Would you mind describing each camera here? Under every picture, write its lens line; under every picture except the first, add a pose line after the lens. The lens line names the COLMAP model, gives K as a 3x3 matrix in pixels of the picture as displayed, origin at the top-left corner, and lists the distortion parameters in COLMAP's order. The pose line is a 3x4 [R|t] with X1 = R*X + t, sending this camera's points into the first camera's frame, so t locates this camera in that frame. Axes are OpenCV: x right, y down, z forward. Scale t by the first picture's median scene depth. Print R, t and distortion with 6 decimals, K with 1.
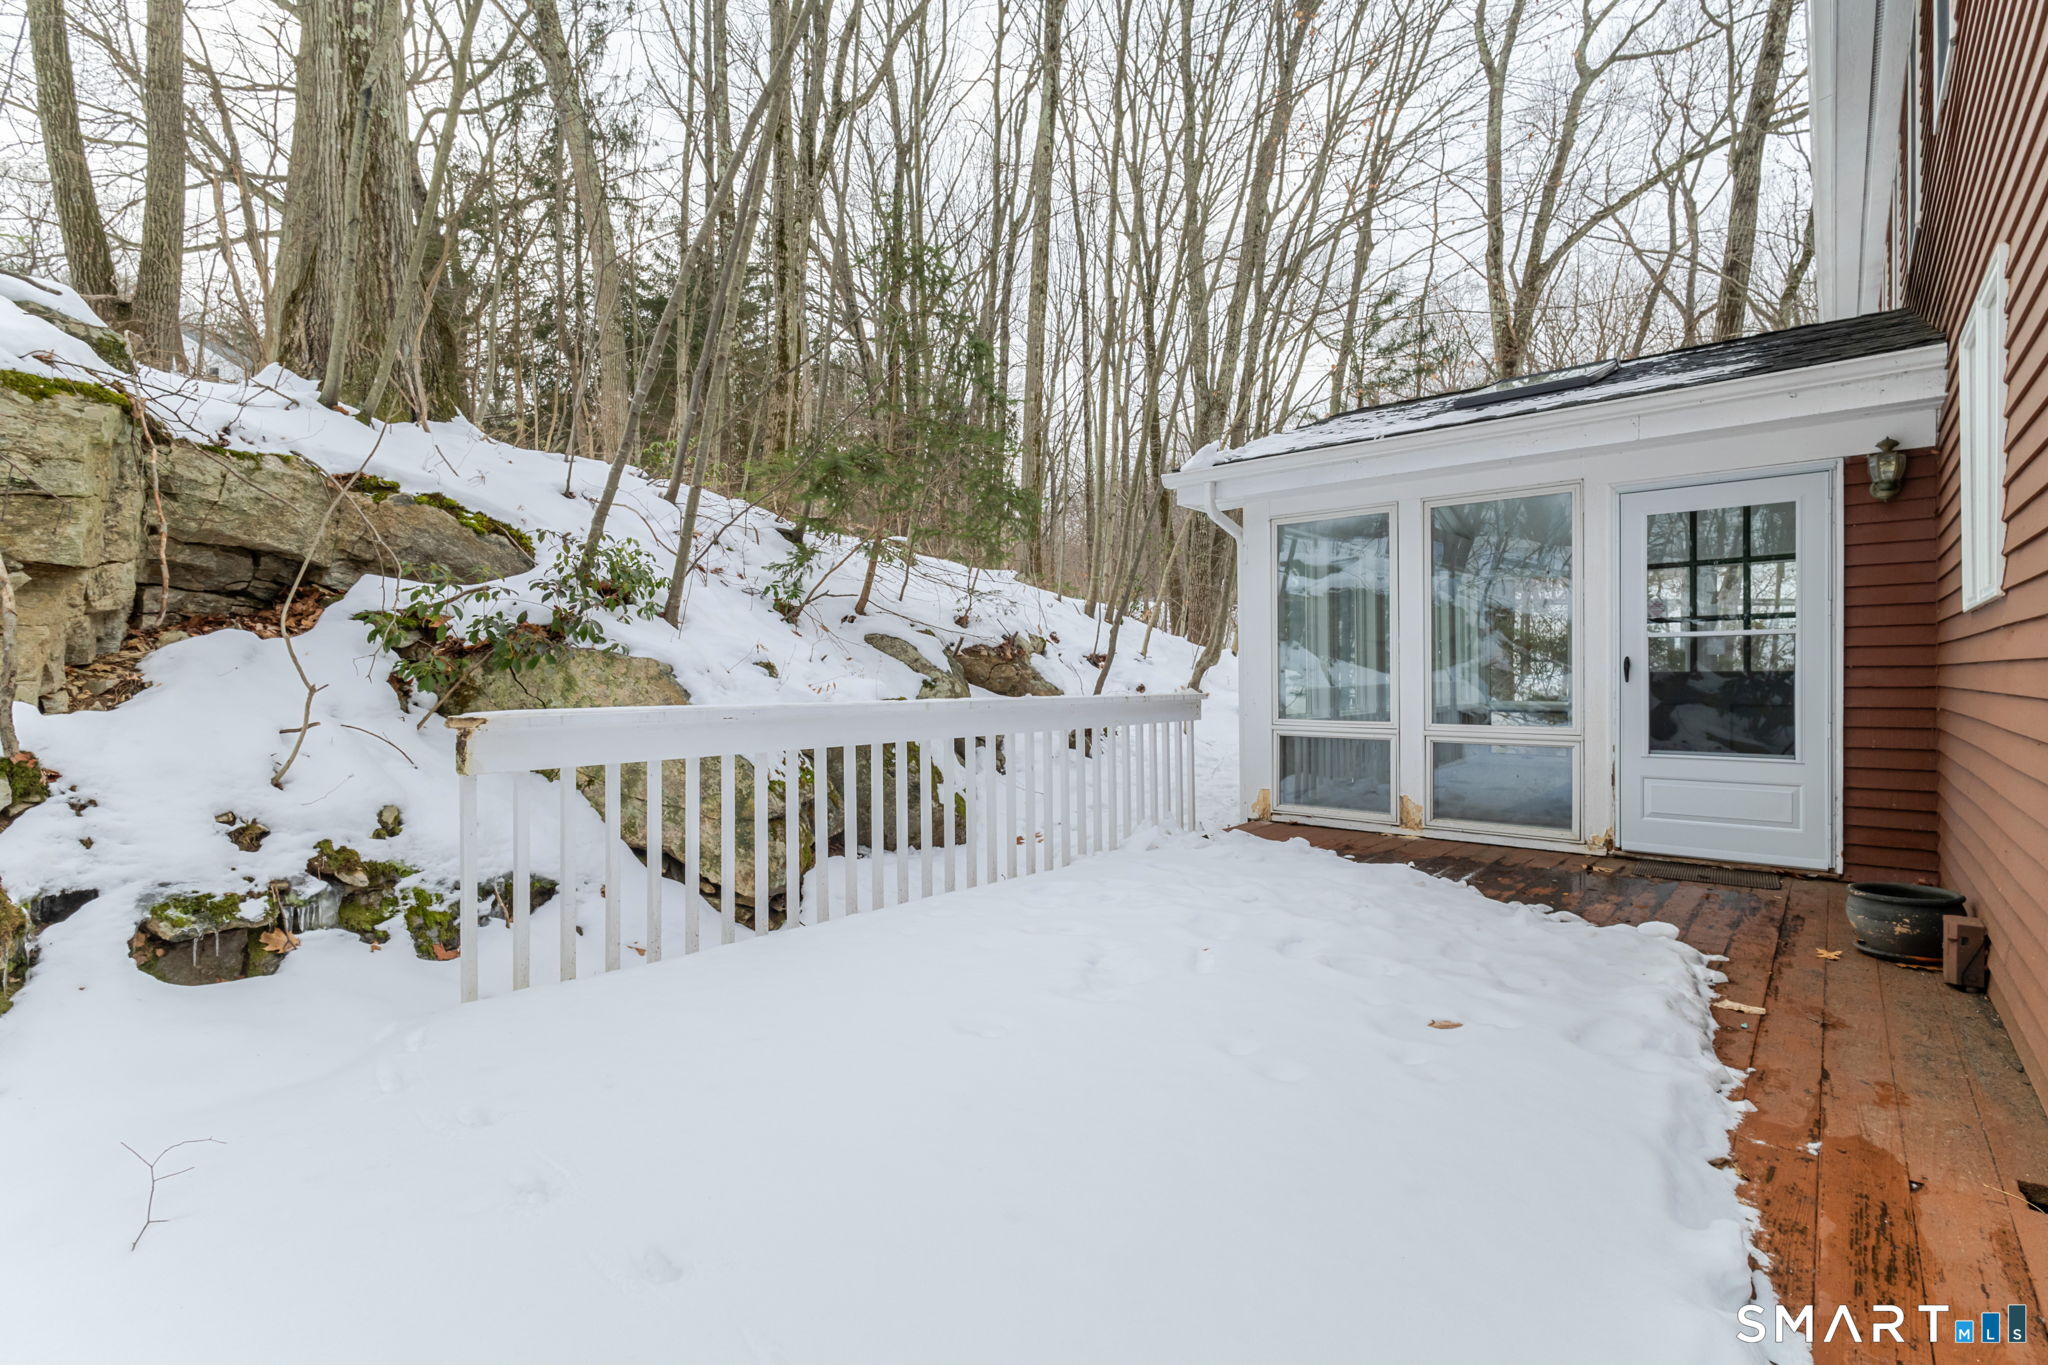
lens RADIAL K [[946.9, 0, 1018.8], [0, 946.9, 687.7], [0, 0, 1]] dist [-0.001117, 0.000549]
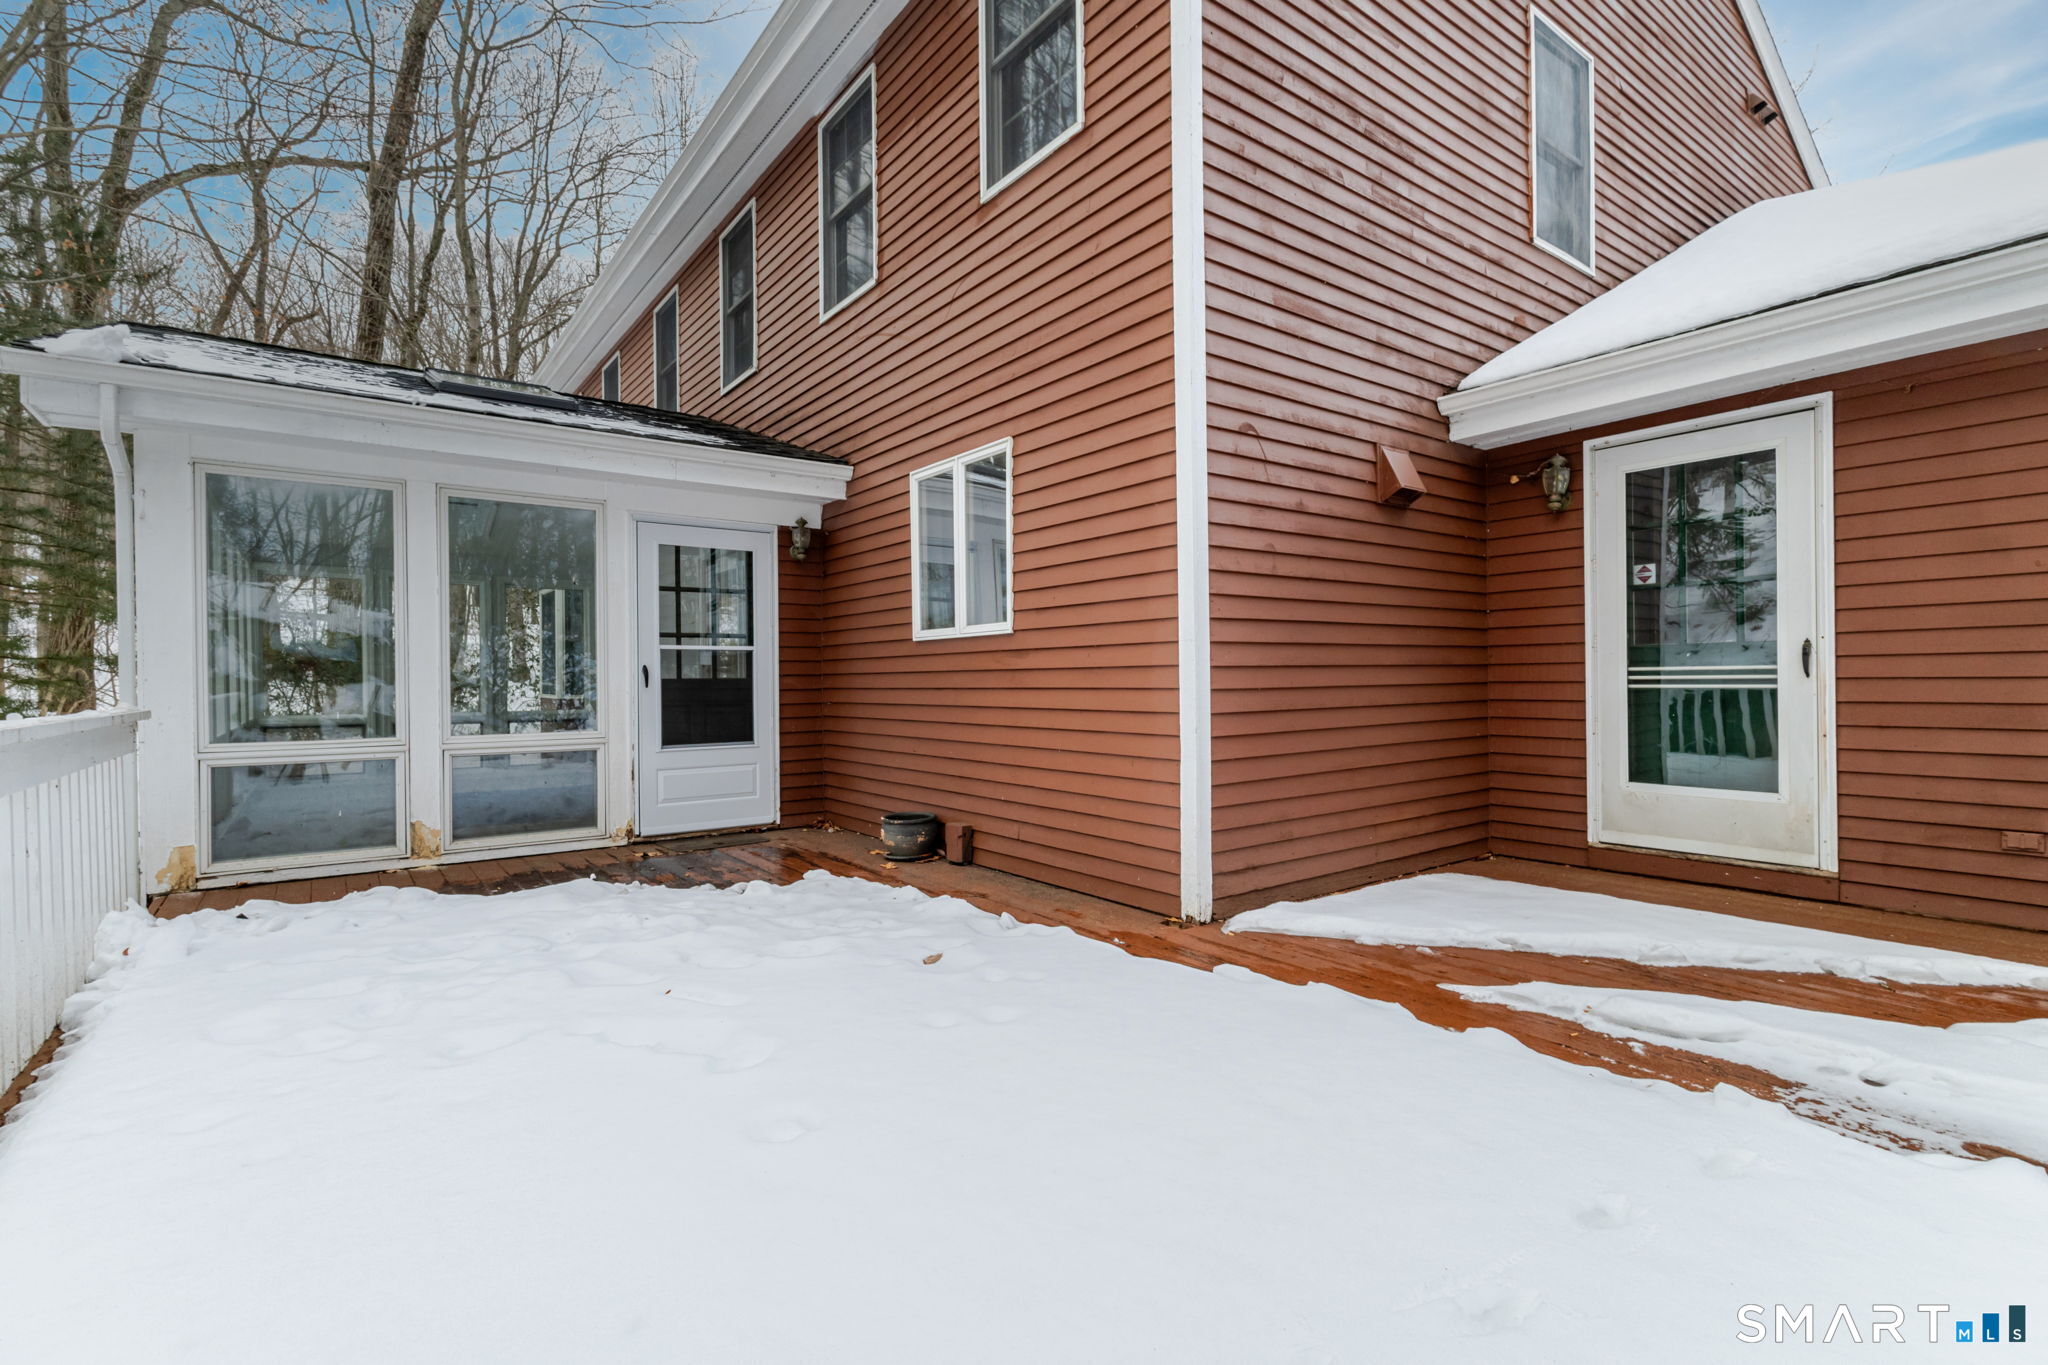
lens RADIAL K [[946.9, 0, 1022.7], [0, 946.9, 676.8], [0, 0, 1]] dist [-0.001117, 0.000549]
pose [[0.202274, 0.007128, 0.979303, -0.378175], [0.019211, 0.999752, -0.011245, 0.002961], [-0.979141, 0.021088, 0.202087, 0.325469]]
